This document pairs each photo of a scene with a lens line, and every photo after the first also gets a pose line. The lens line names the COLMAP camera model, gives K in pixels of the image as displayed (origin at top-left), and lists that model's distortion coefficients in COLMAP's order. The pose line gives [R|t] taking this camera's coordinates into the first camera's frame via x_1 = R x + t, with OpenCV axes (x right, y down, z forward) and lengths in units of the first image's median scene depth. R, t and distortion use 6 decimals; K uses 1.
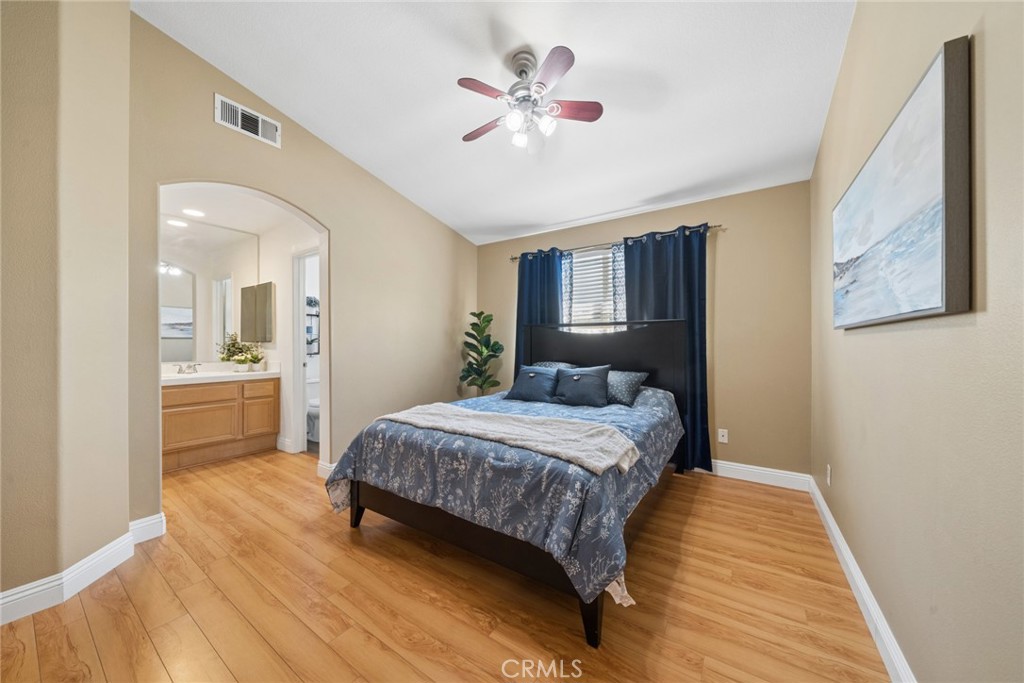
lens RADIAL K [[352.1, 0, 511.8], [0, 352.1, 341.0], [0, 0, 1]] dist [-0.004279, 0.000050]
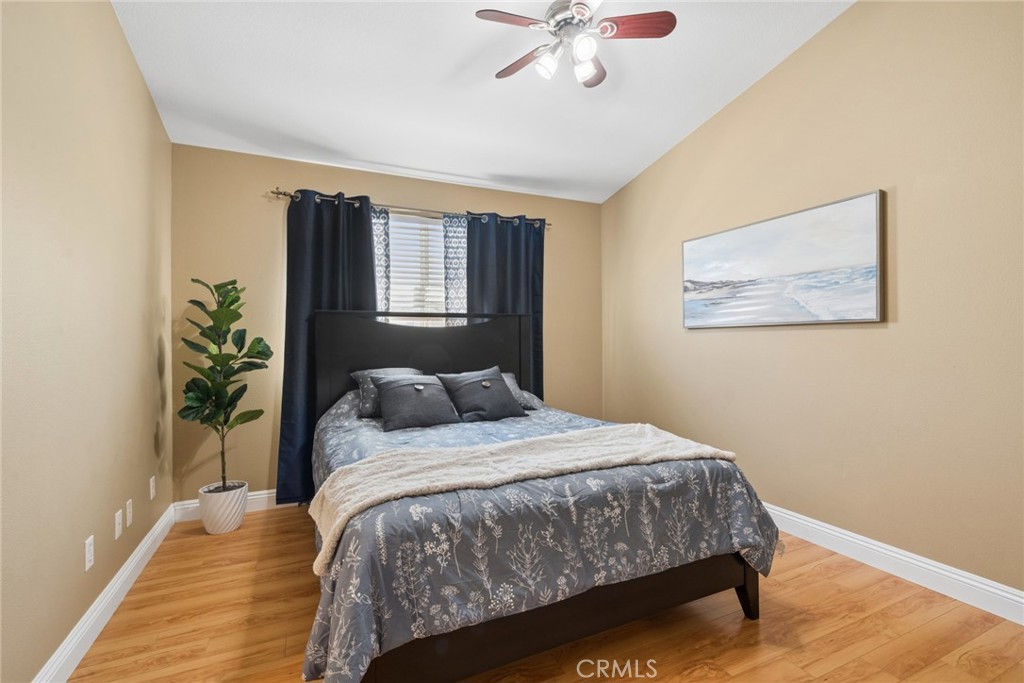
lens RADIAL K [[437.0, 0, 554.4], [0, 437.0, 337.5], [0, 0, 1]] dist [-0.003531, 0.001760]
pose [[0.521874, 0.000779, 0.853022, -0.440535], [0.001418, 0.999997, -0.001781, 0.003184], [-0.853021, 0.002139, 0.521872, 0.295206]]
